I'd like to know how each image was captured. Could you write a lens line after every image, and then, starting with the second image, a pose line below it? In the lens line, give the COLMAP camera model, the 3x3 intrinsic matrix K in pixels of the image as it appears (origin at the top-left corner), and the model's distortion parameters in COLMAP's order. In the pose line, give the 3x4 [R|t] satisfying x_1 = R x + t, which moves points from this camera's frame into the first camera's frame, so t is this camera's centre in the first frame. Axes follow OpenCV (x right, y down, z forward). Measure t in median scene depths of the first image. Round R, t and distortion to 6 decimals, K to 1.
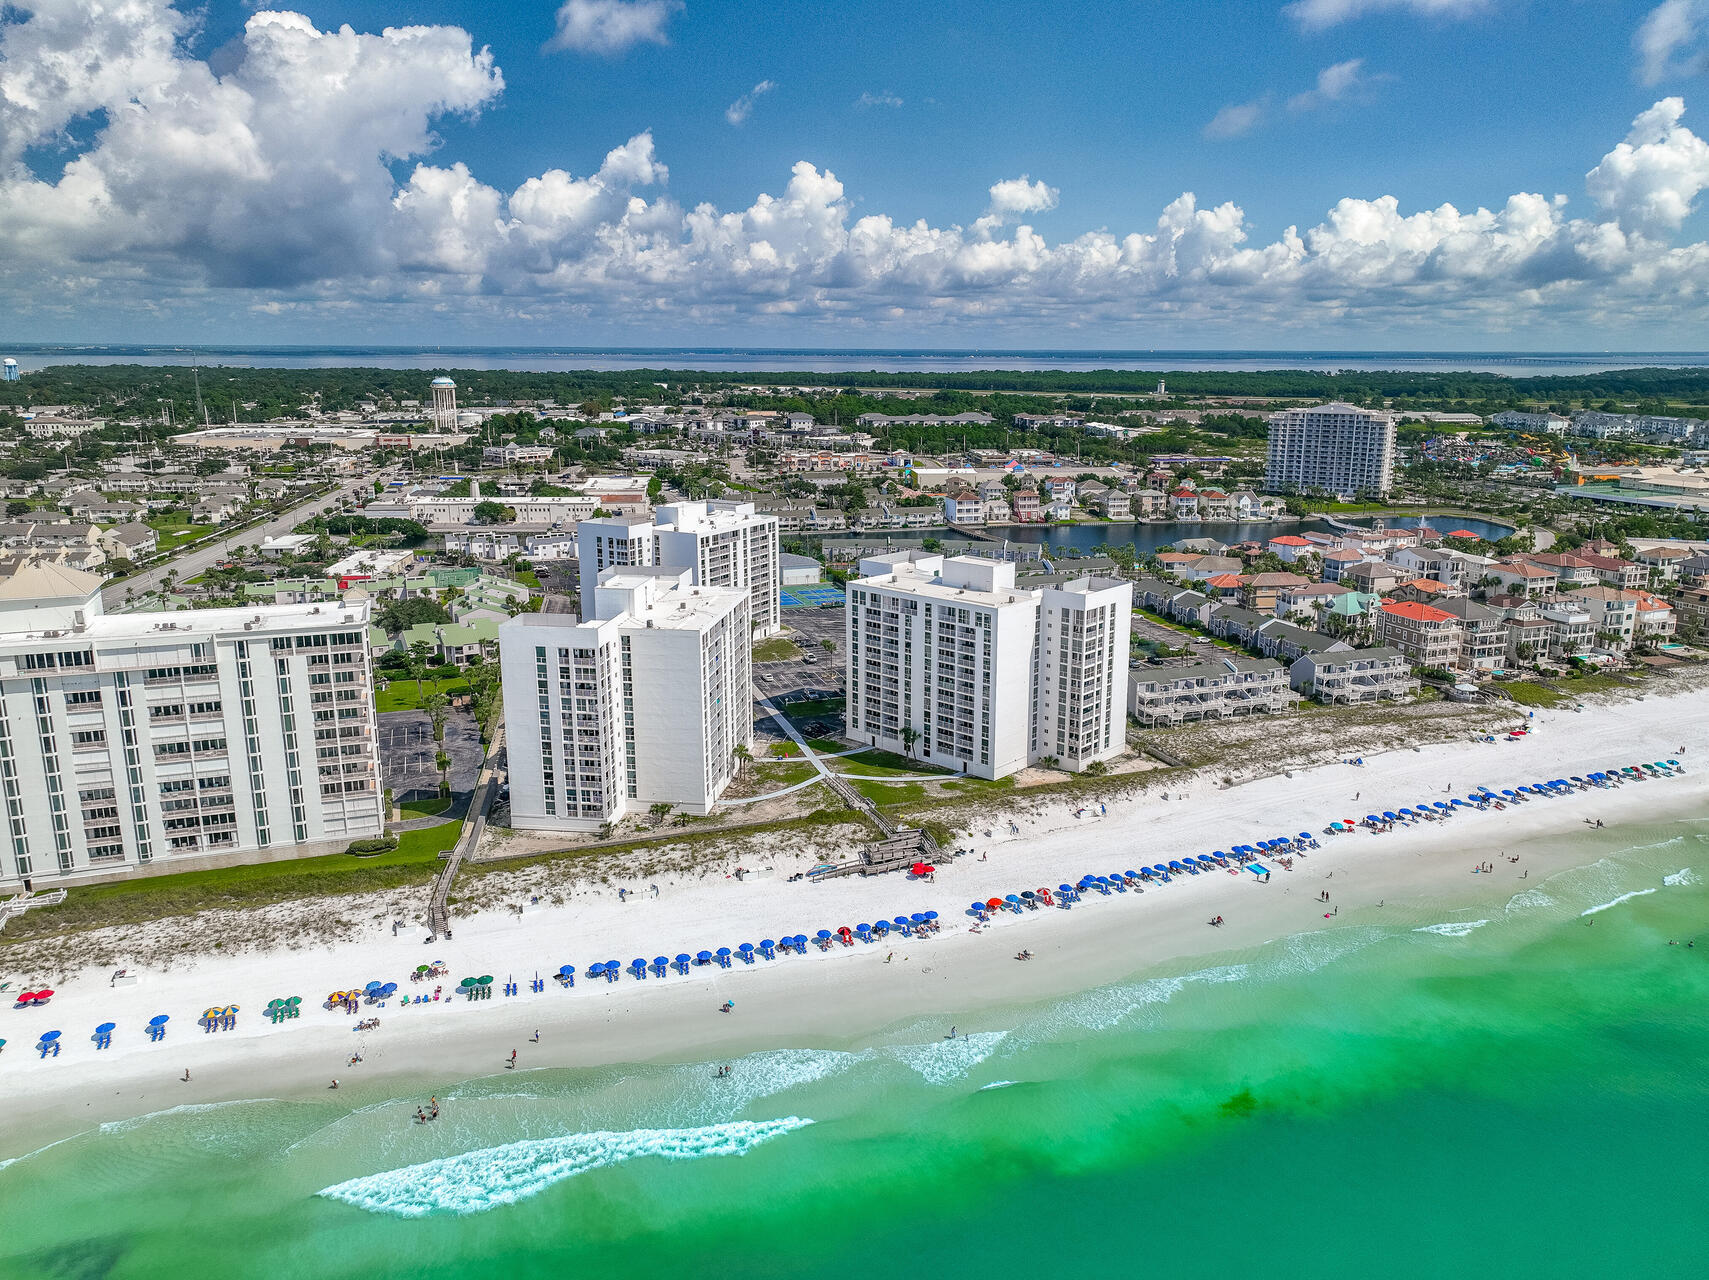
lens RADIAL K [[1232.5, 0, 866.0], [0, 1232.5, 646.0], [0, 0, 1]] dist [0.007694, 0.011100]
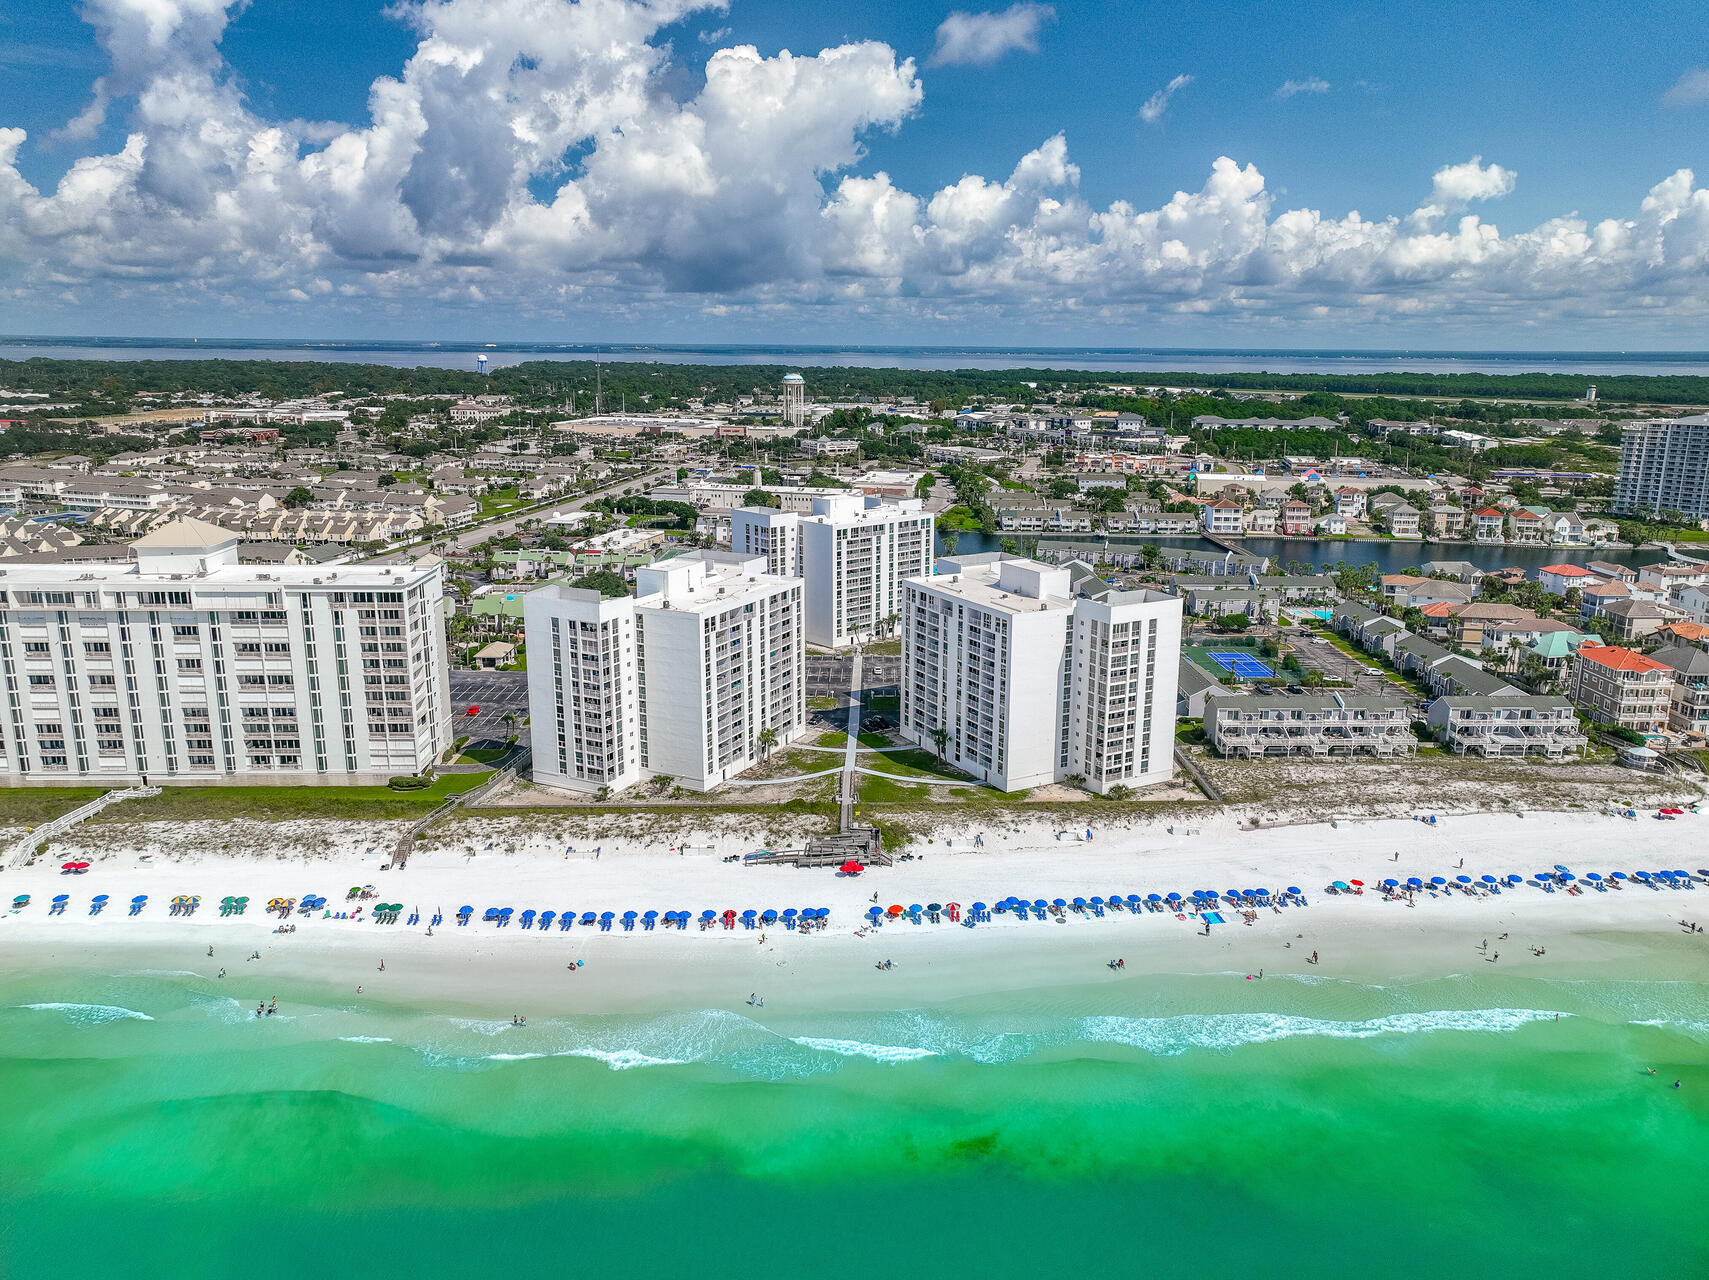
lens RADIAL K [[1223.0, 0, 862.8], [0, 1223.0, 649.1], [0, 0, 1]] dist [0.003571, 0.019923]
pose [[0.948396, 0.080428, -0.306717, 0.230605], [-0.079080, 0.996726, 0.016842, -0.008173], [0.307068, 0.008283, 0.951652, 0.040448]]
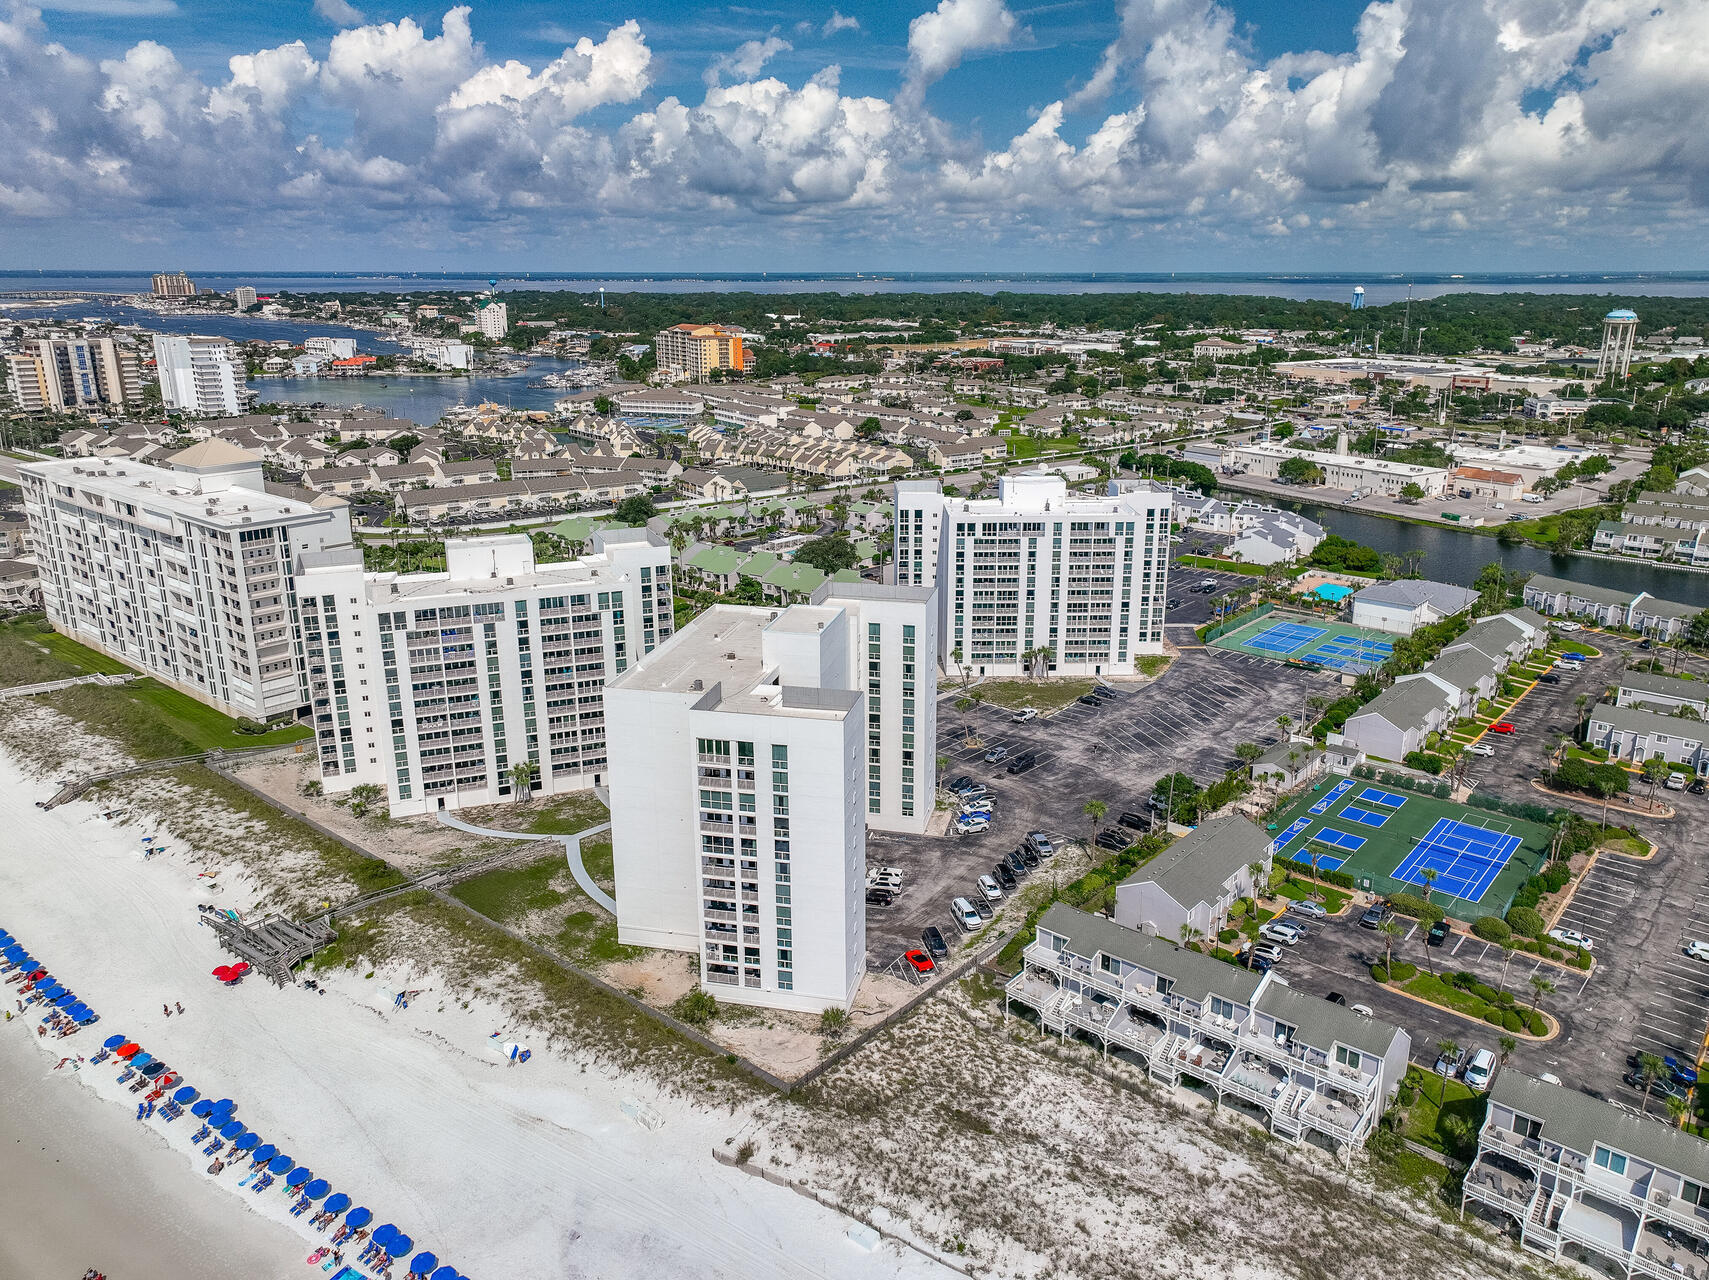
lens RADIAL K [[1223.0, 0, 857.9], [0, 1223.0, 603.2], [0, 0, 1]] dist [0.003571, 0.019923]
pose [[0.492802, 0.222177, -0.841299, 0.549838], [-0.201822, 0.969671, 0.137859, -0.147191], [0.846412, 0.101856, 0.522696, 0.611628]]
